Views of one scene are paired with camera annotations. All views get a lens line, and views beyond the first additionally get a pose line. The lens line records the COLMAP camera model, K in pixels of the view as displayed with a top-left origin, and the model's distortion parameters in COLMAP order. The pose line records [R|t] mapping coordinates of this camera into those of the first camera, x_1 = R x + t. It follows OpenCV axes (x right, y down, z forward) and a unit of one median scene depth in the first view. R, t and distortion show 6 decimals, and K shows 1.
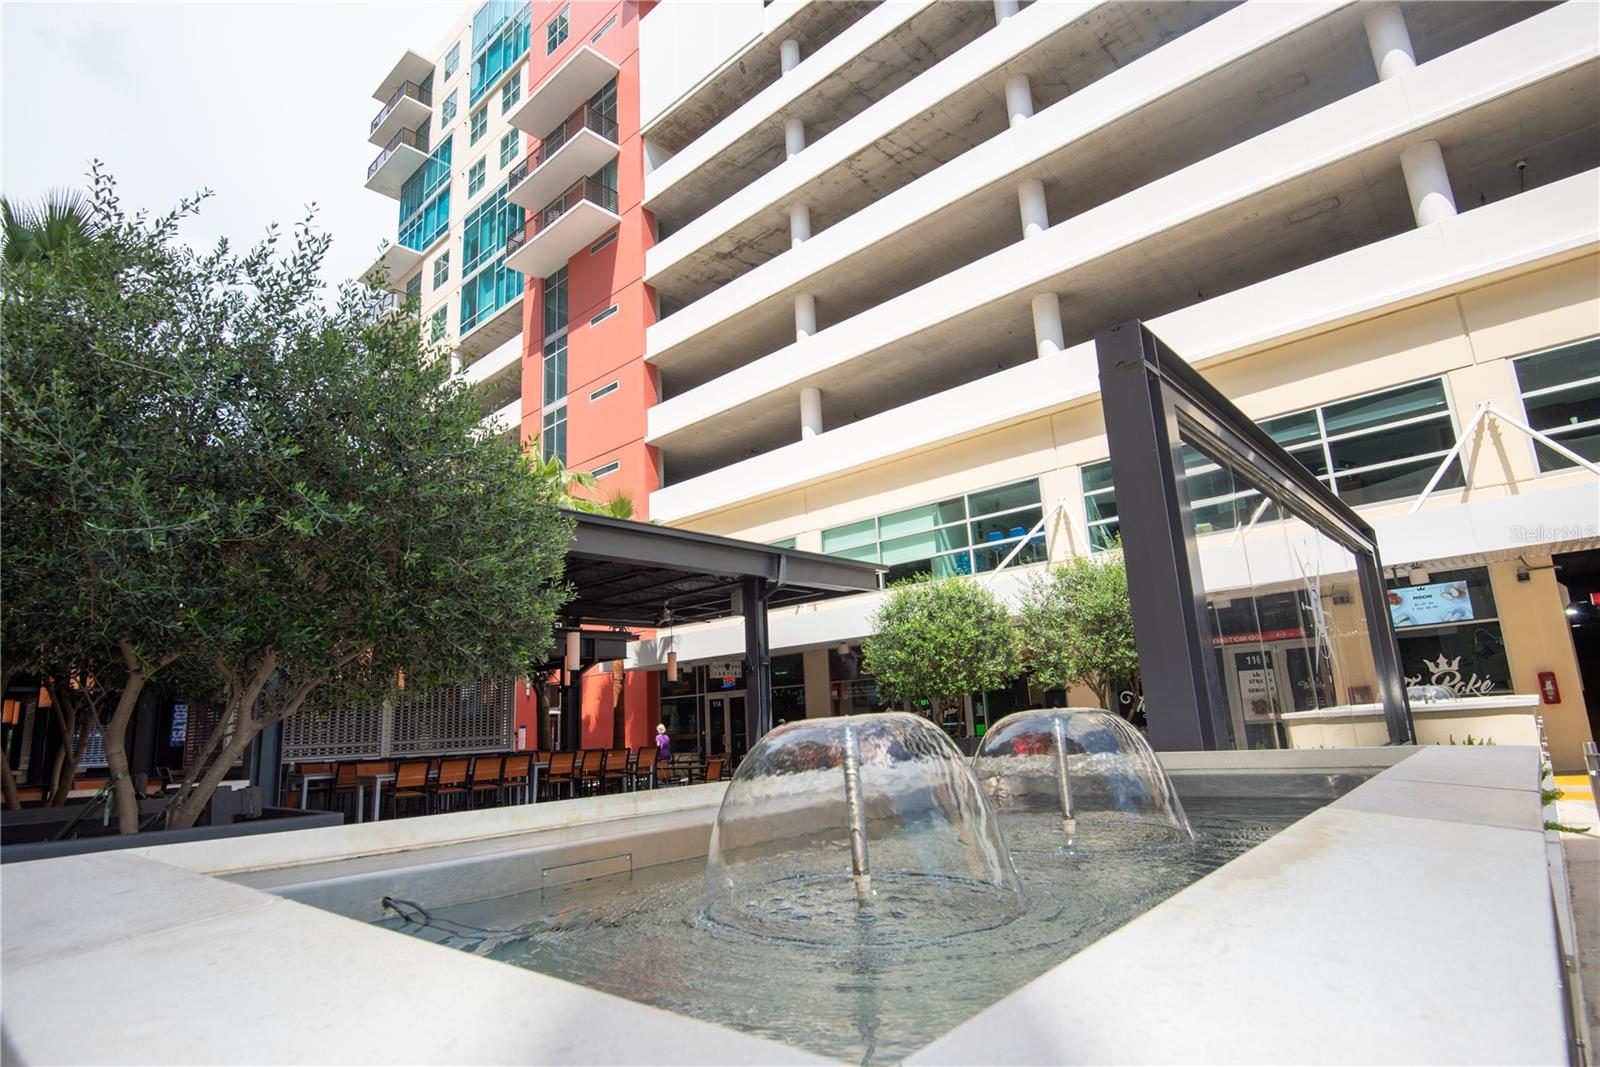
lens RADIAL K [[835.9, 0, 800.9], [0, 835.9, 543.8], [0, 0, 1]] dist [0.000278, -0.019505]
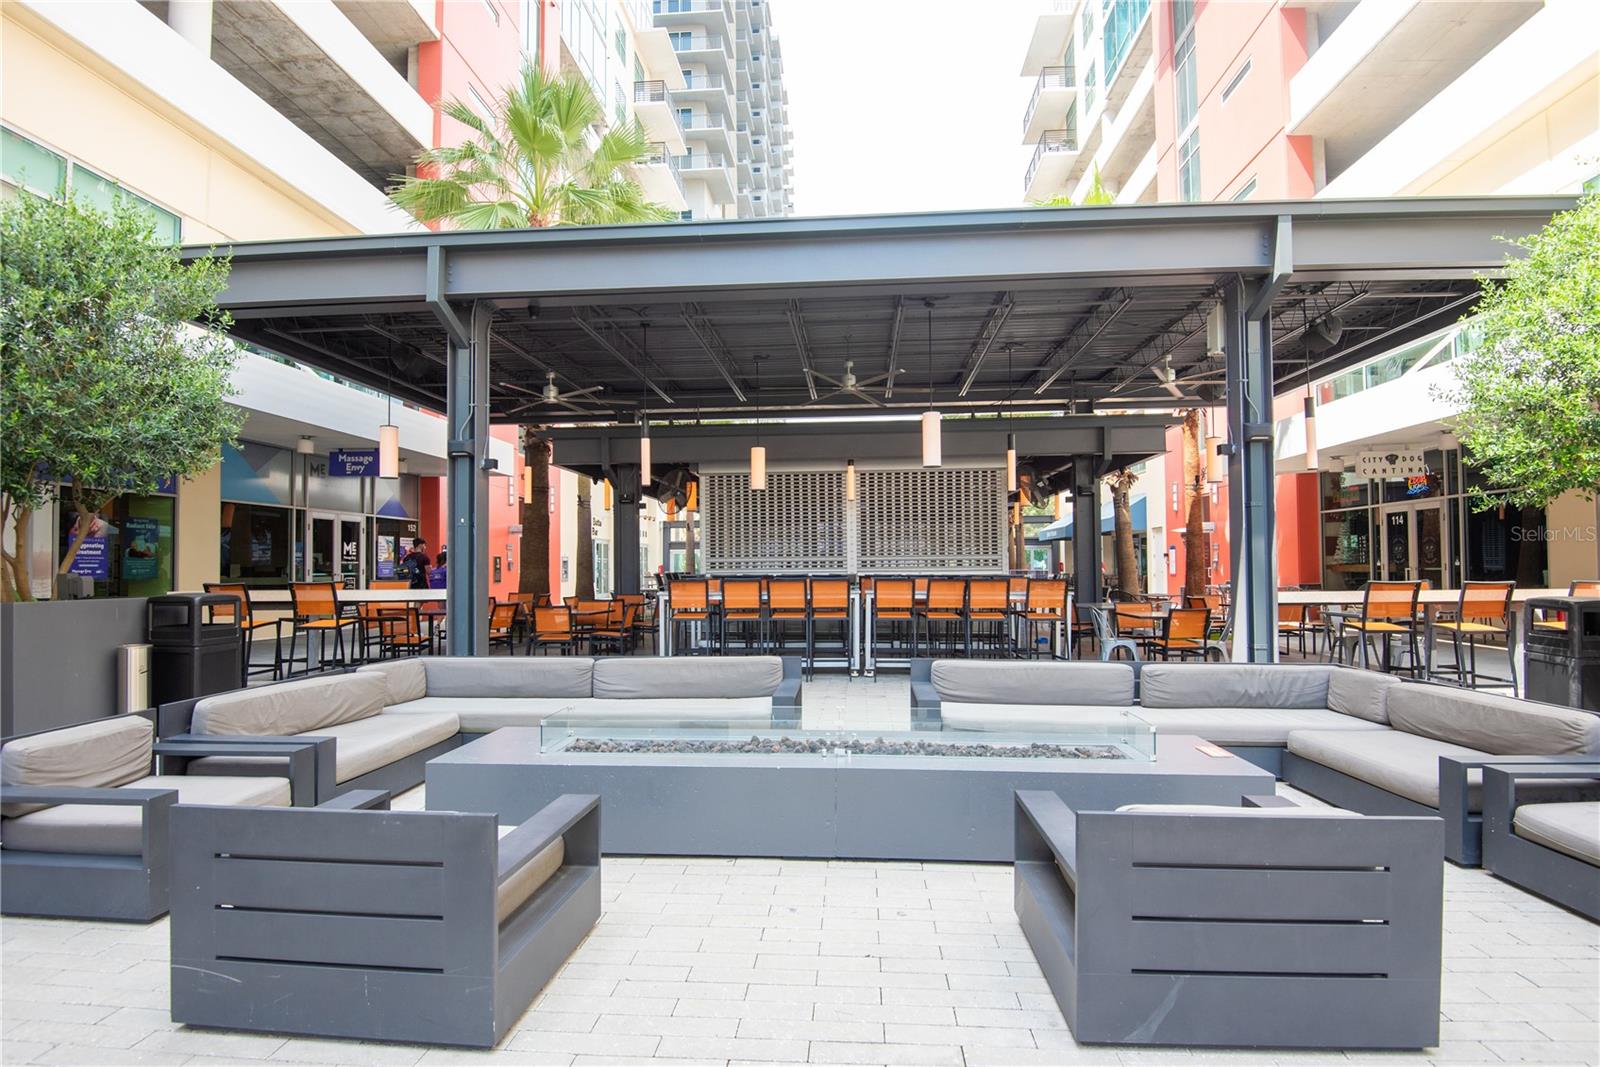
lens RADIAL K [[835.9, 0, 792.1], [0, 835.9, 531.5], [0, 0, 1]] dist [0.000278, -0.019505]
pose [[0.612651, 0.015918, -0.790193, 0.092692], [0.143461, 0.980949, 0.130988, 0.043062], [0.777224, -0.193612, 0.598696, 0.215838]]
